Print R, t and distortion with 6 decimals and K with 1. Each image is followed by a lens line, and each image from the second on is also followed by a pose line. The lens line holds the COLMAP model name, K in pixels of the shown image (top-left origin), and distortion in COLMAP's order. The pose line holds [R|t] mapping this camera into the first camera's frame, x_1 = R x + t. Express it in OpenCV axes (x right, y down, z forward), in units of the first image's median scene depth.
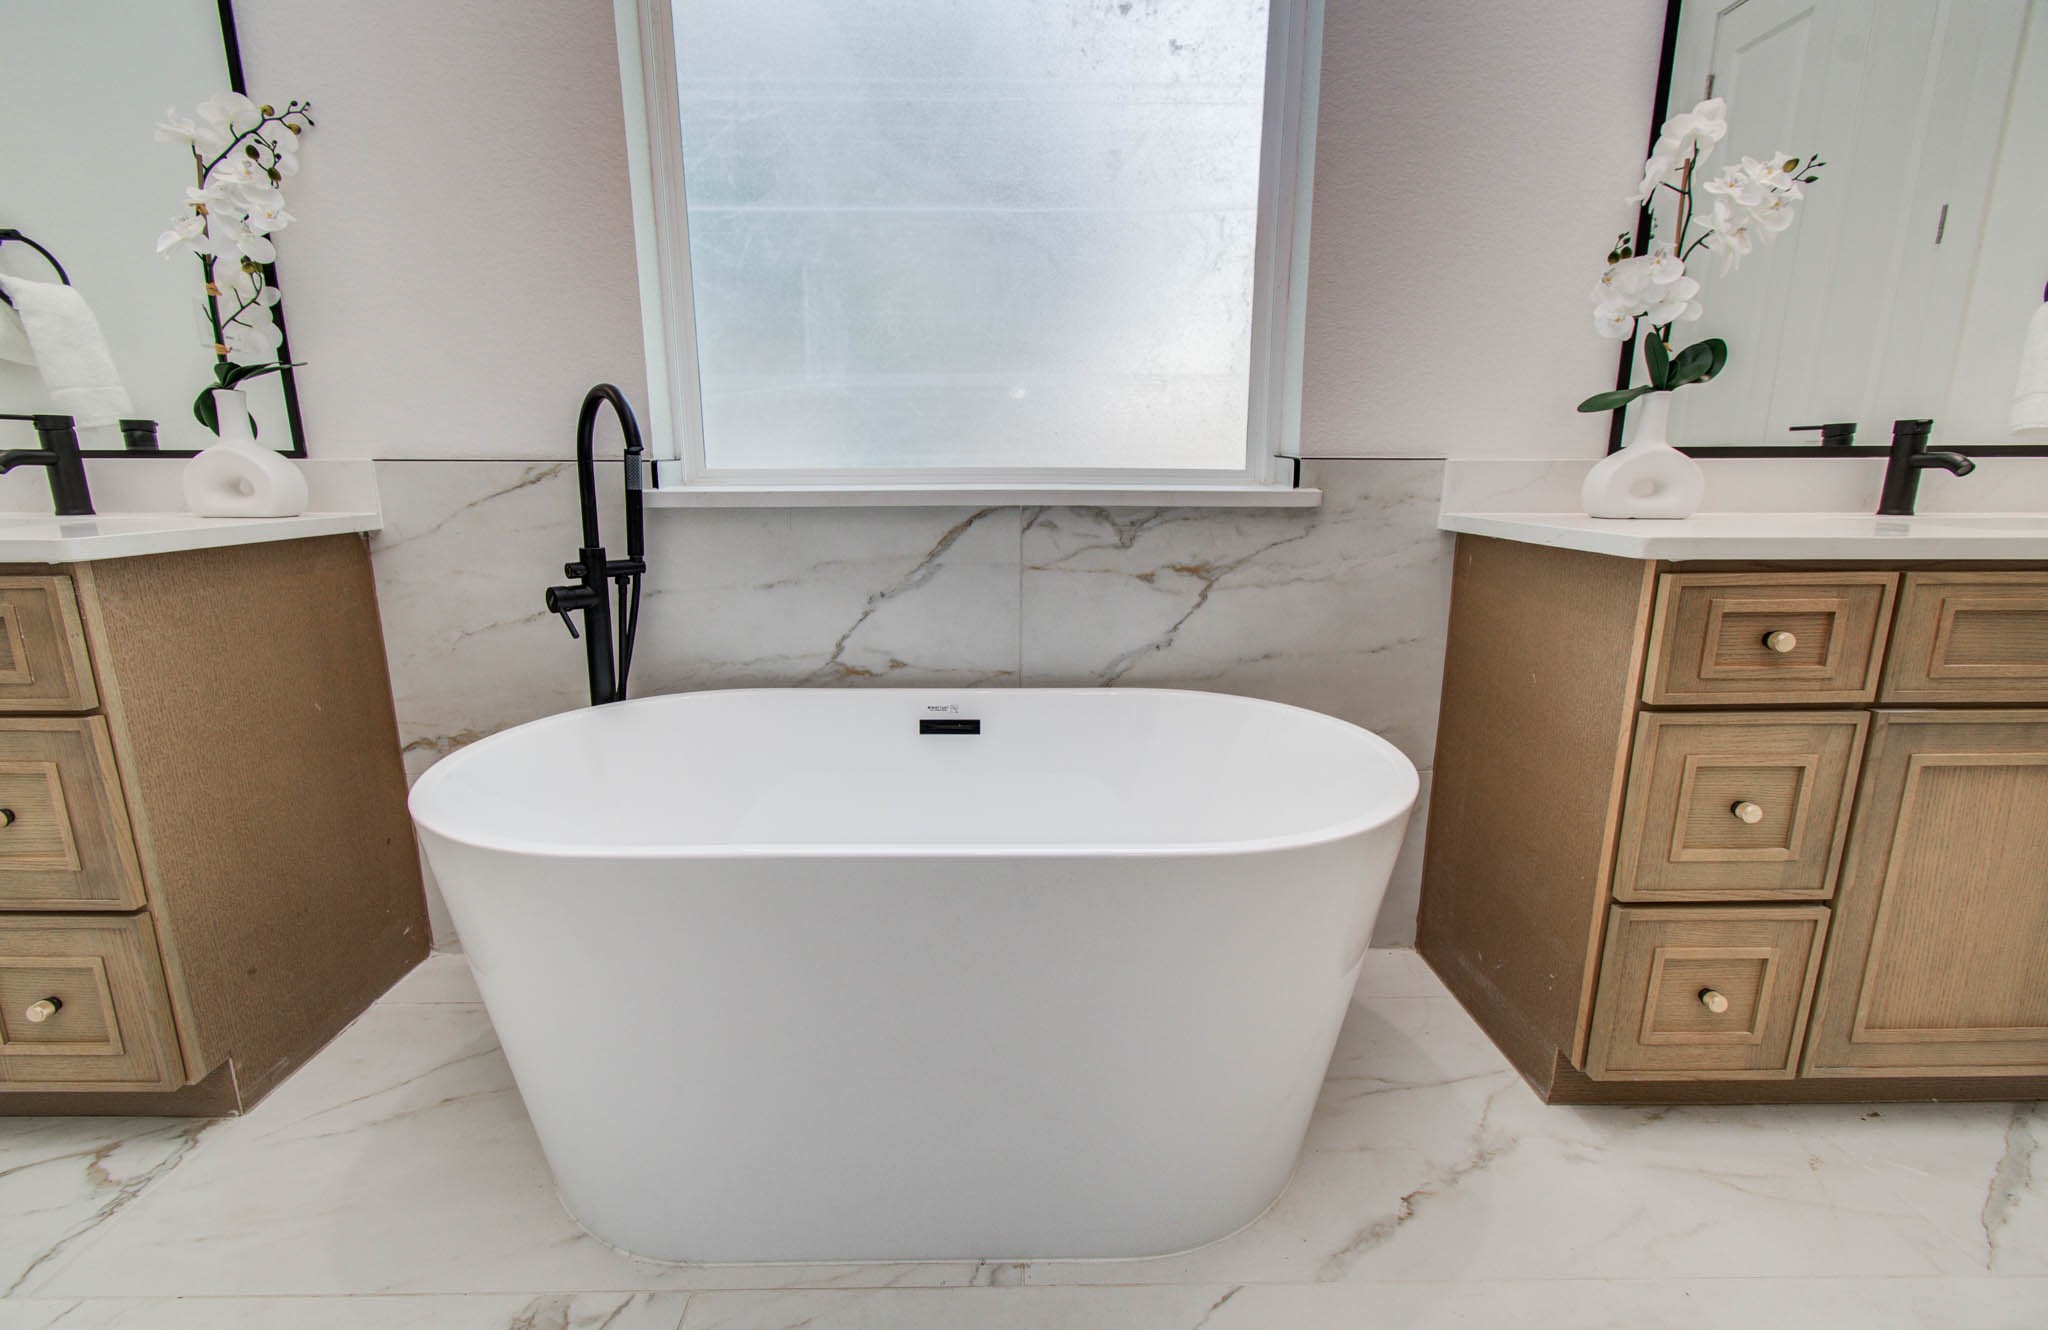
lens RADIAL K [[891.0, 0, 1019.8], [0, 891.0, 663.8], [0, 0, 1]] dist [0.004101, 0.000493]
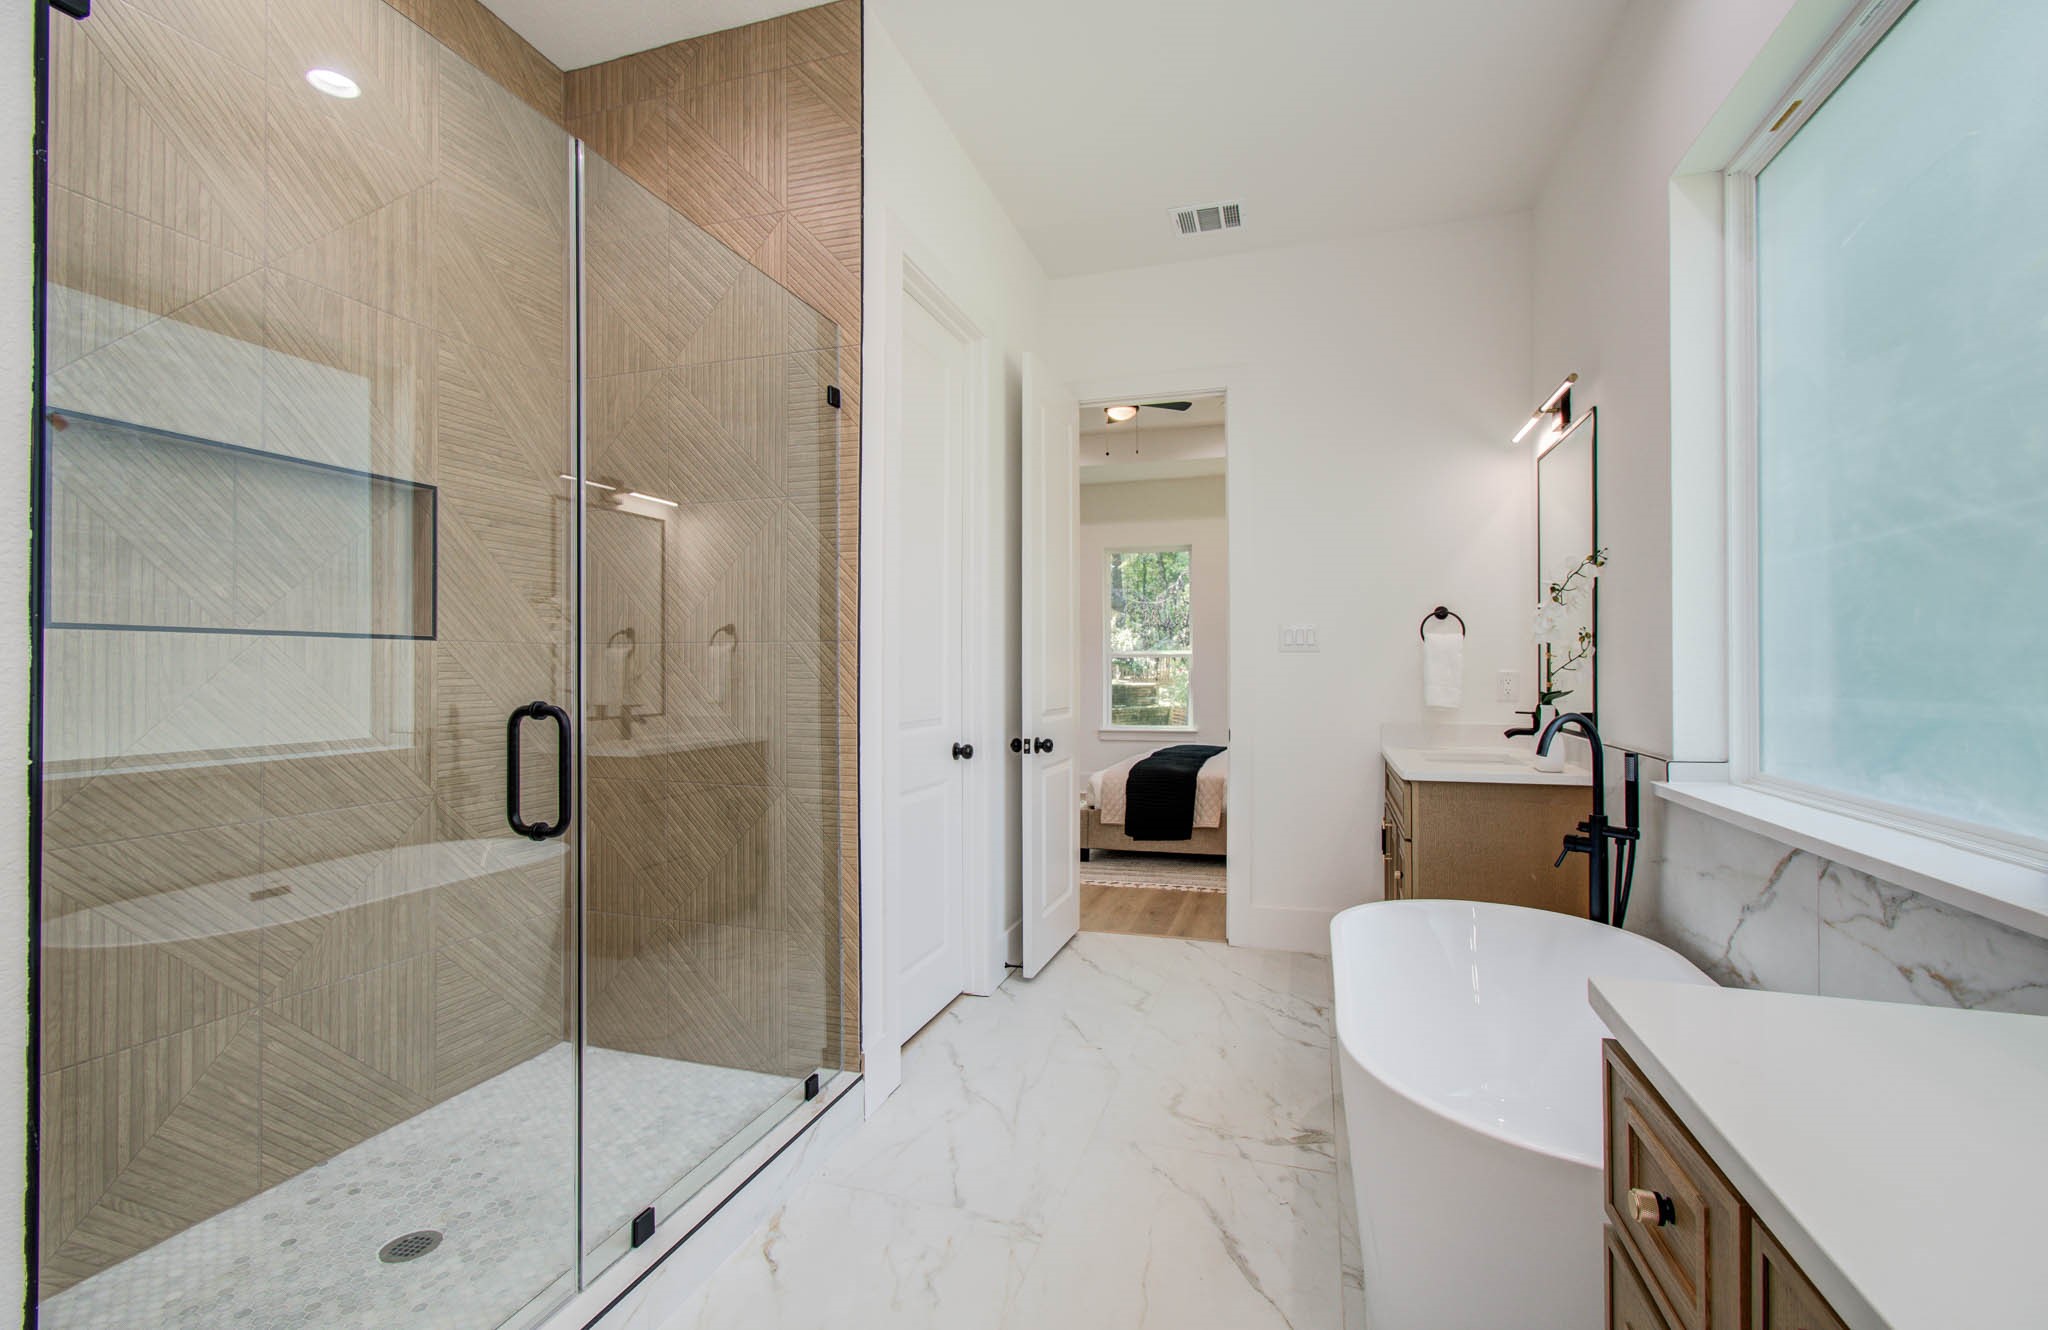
lens RADIAL K [[891.0, 0, 1025.8], [0, 891.0, 661.1], [0, 0, 1]] dist [0.004101, 0.000493]
pose [[-0.300145, -0.000412, -0.953893, 1.192202], [-0.204819, 0.976704, 0.064025, -0.270784], [0.931645, 0.214592, -0.293237, 0.467232]]
